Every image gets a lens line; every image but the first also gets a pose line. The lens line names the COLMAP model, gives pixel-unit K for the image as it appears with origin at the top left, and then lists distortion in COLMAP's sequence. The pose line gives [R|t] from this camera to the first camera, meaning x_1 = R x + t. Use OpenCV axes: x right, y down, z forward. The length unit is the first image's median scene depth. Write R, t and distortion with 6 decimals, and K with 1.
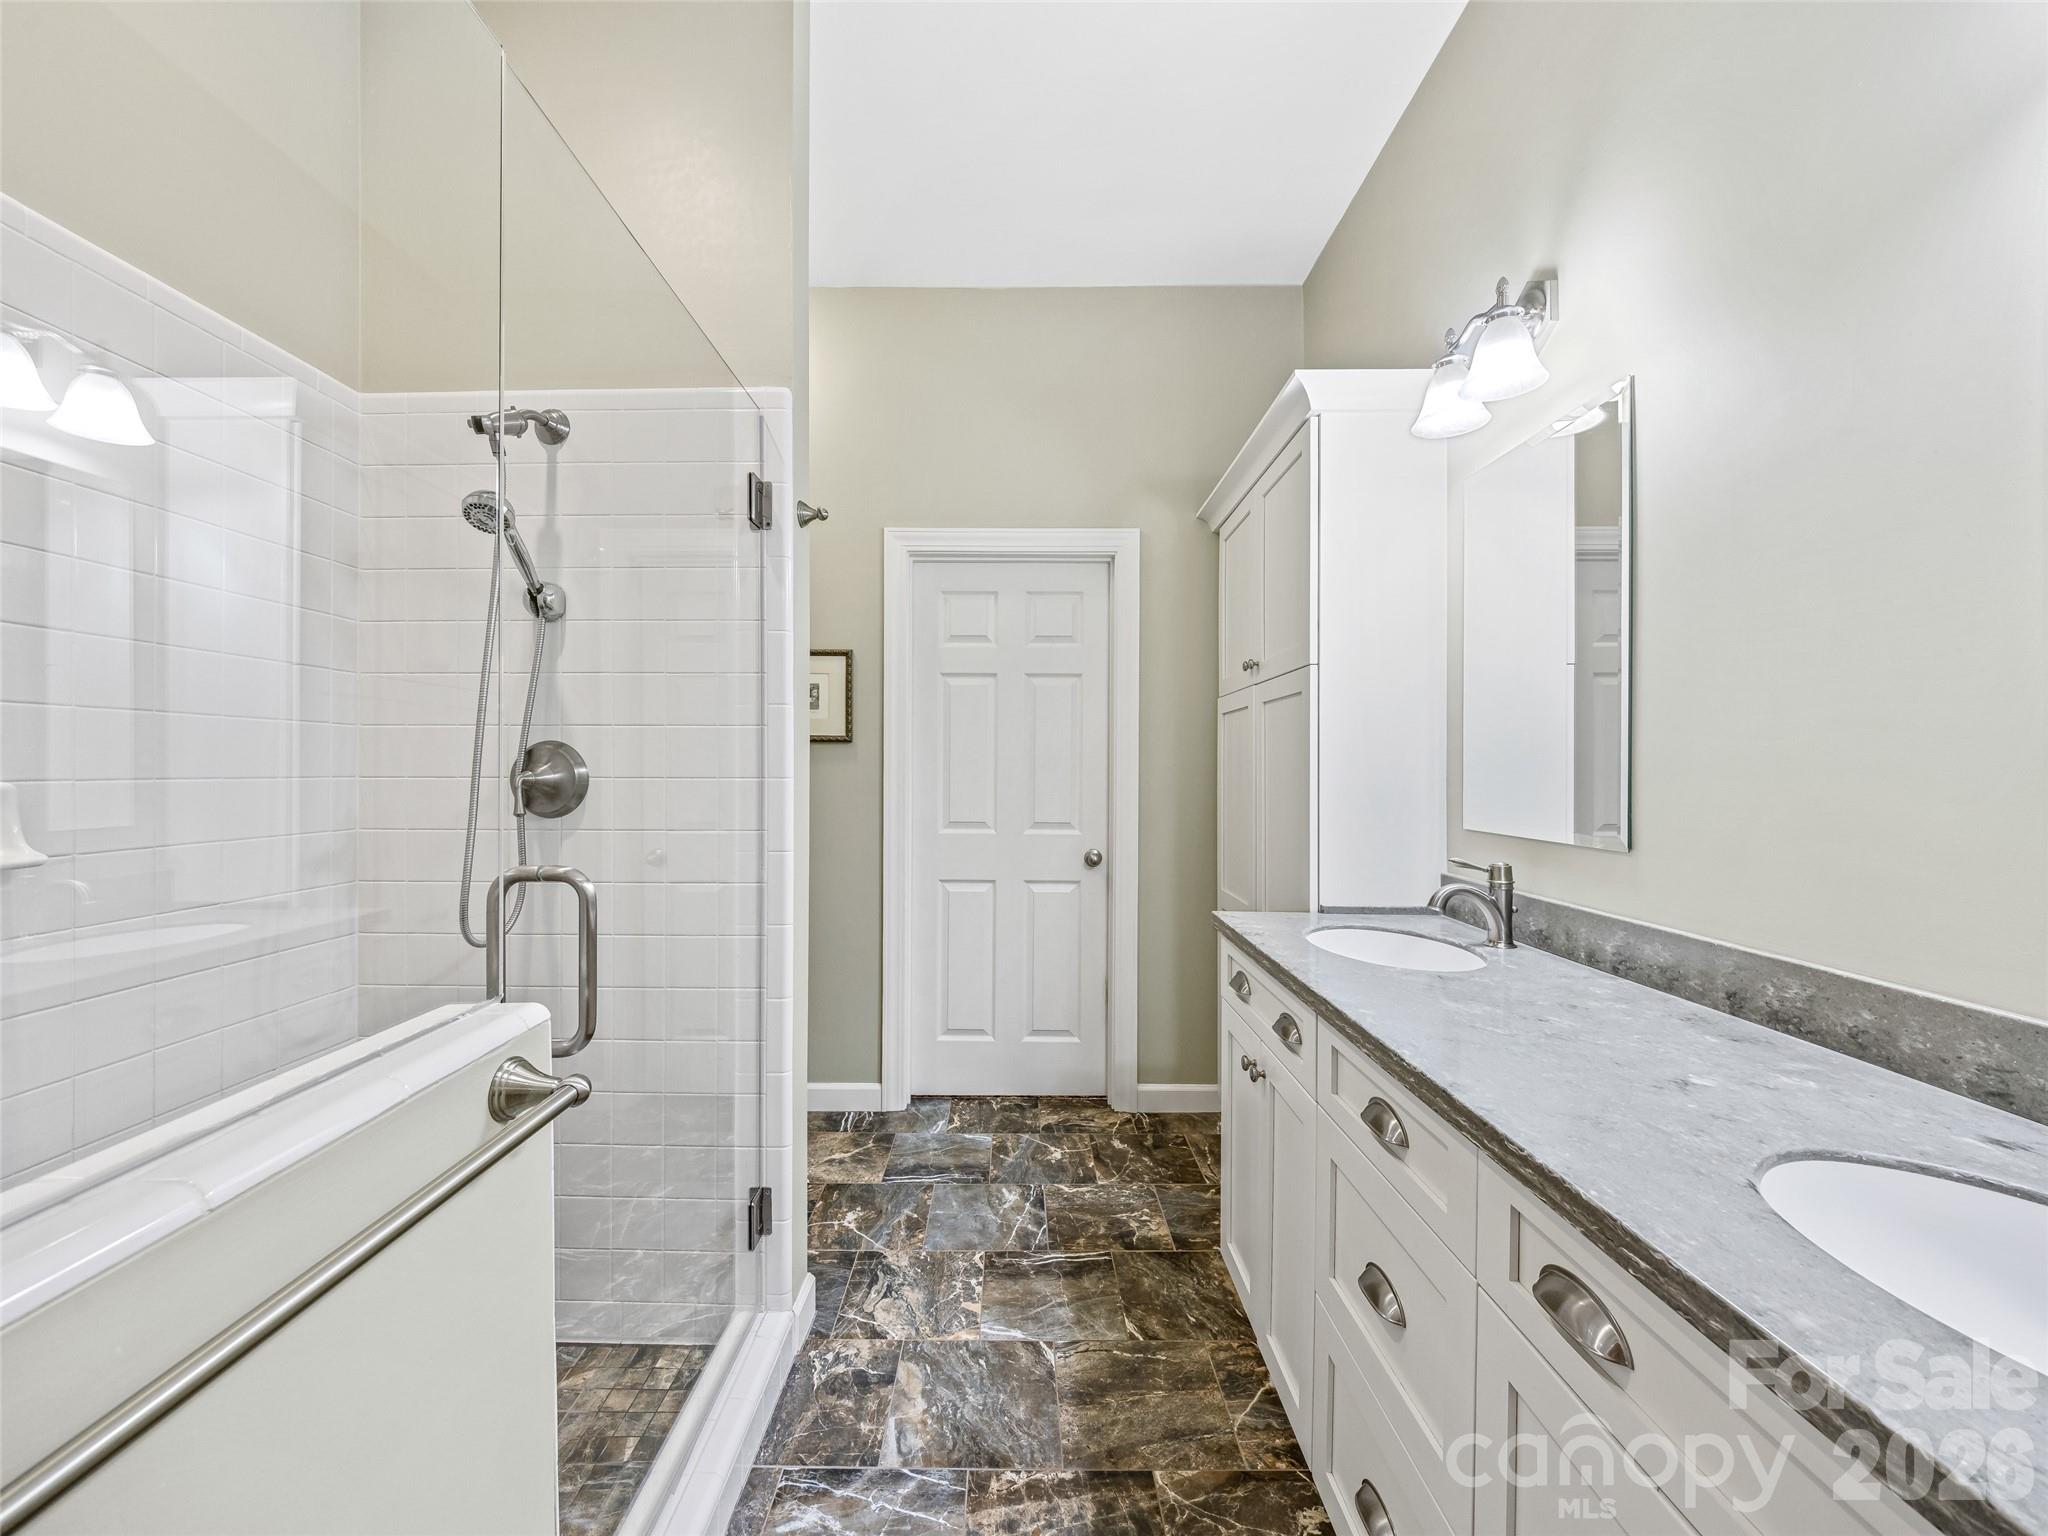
lens RADIAL K [[843.4, 0, 1021.9], [0, 843.4, 765.4], [0, 0, 1]] dist [-0.000176, -0.000013]
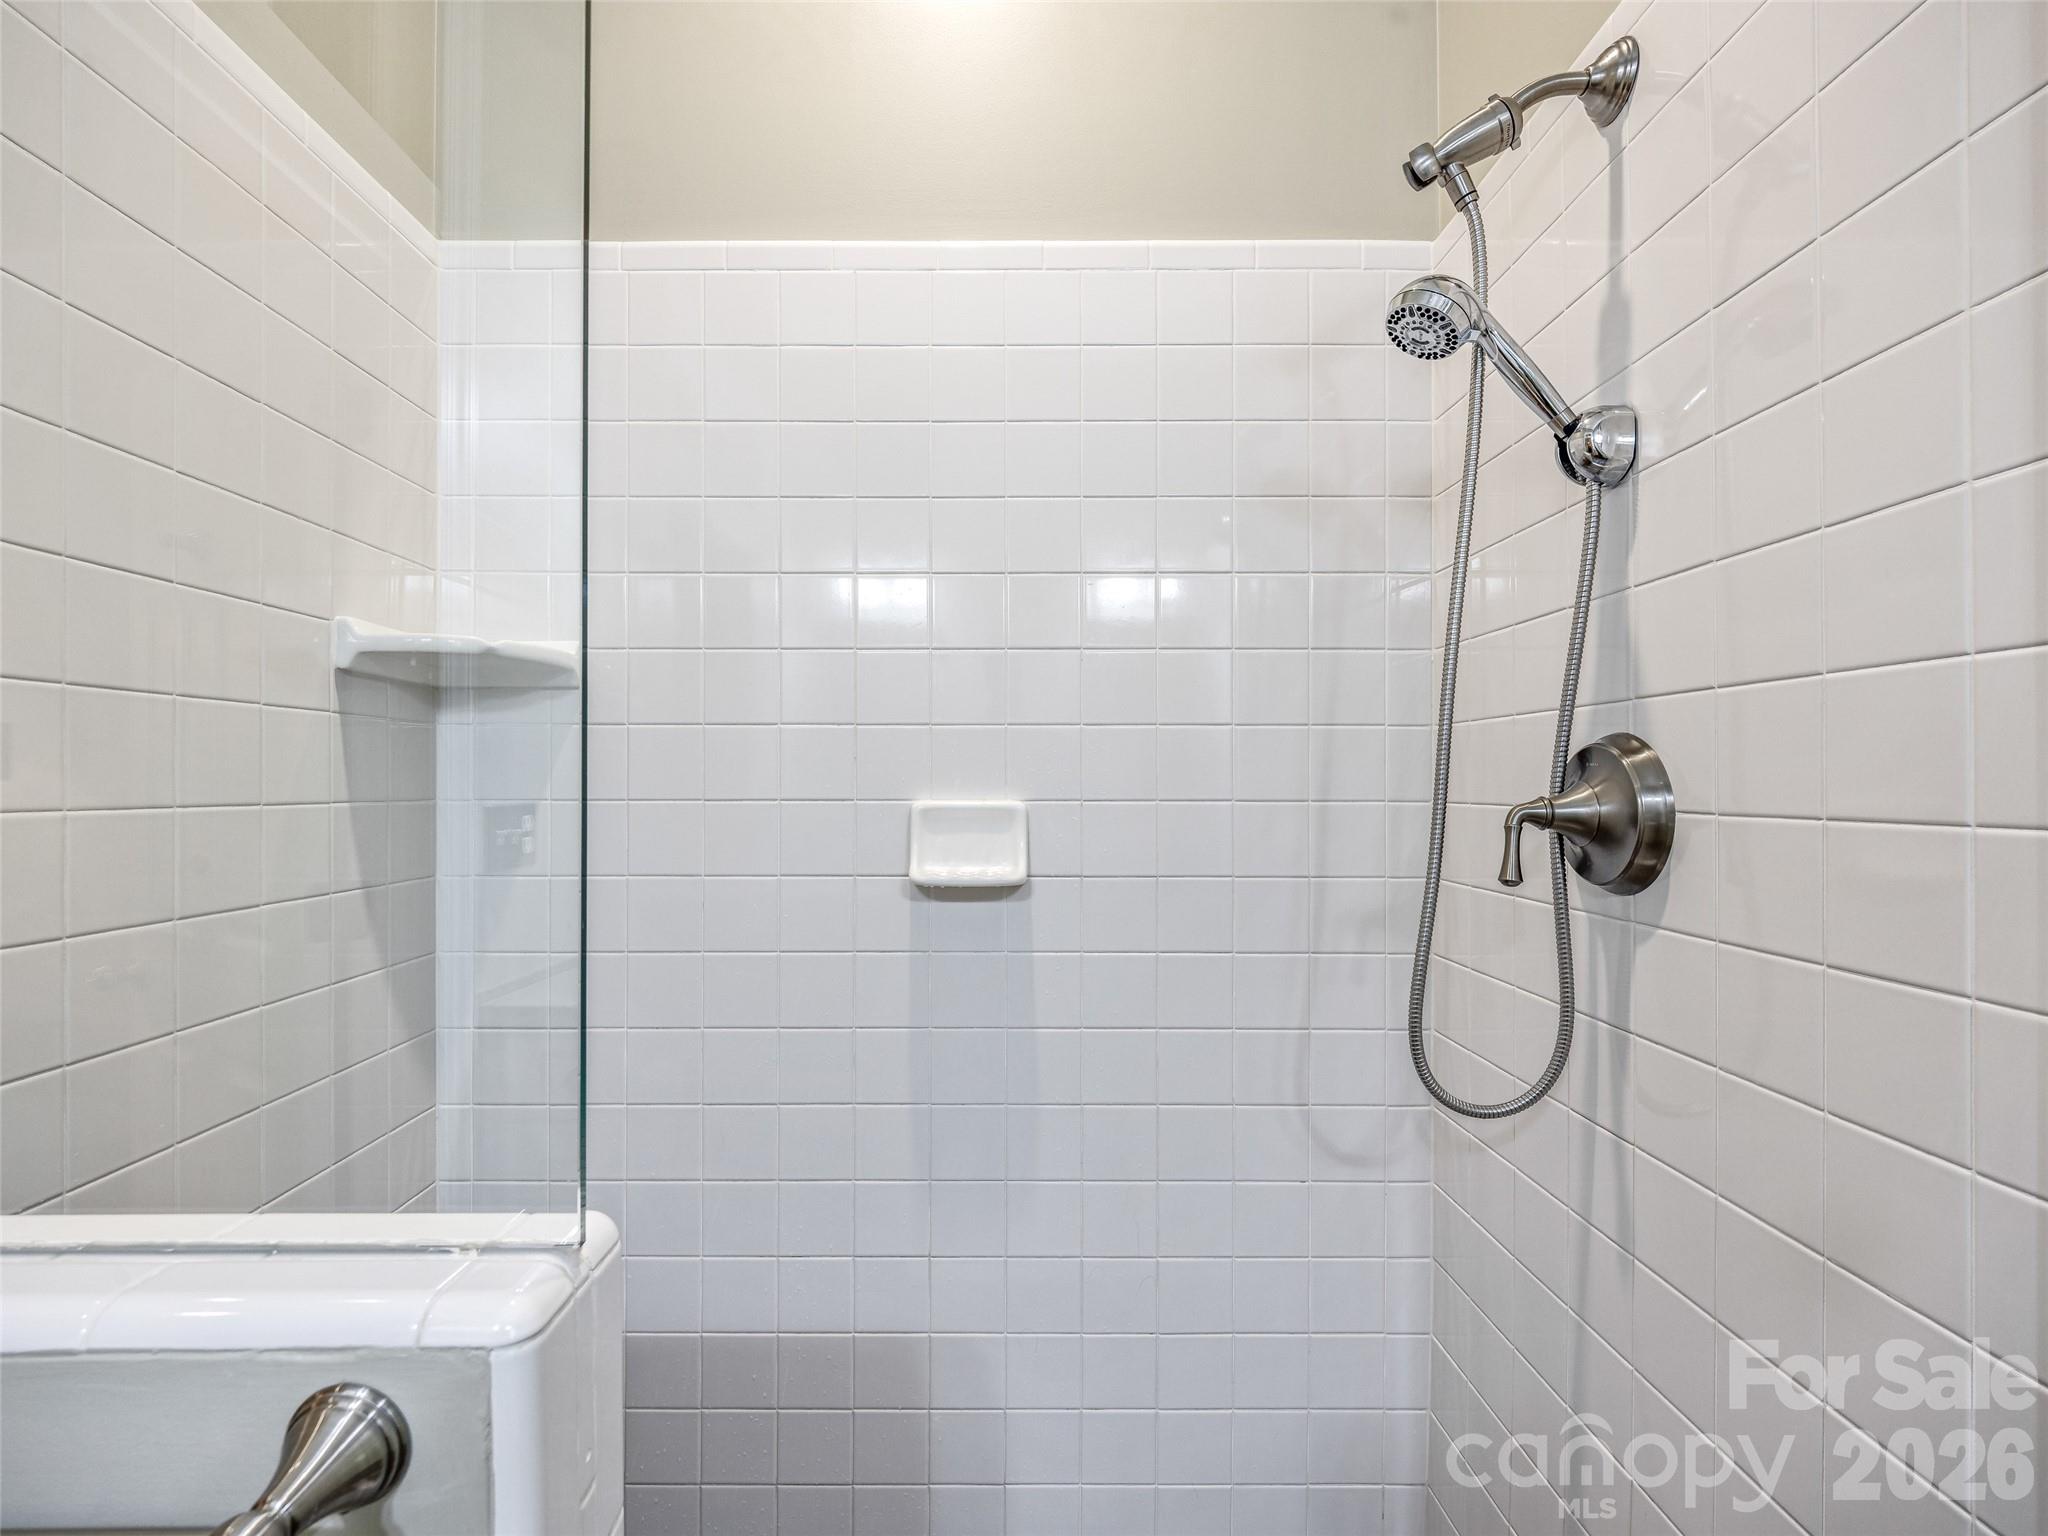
lens RADIAL K [[948.3, 0, 1020.7], [0, 948.3, 771.3], [0, 0, 1]] dist [-0.020643, 0.000050]
pose [[0.004789, -0.015141, -0.999874, -0.033842], [-0.003485, 0.999879, -0.015157, -0.000029], [0.999982, 0.003557, 0.004736, 0.672547]]
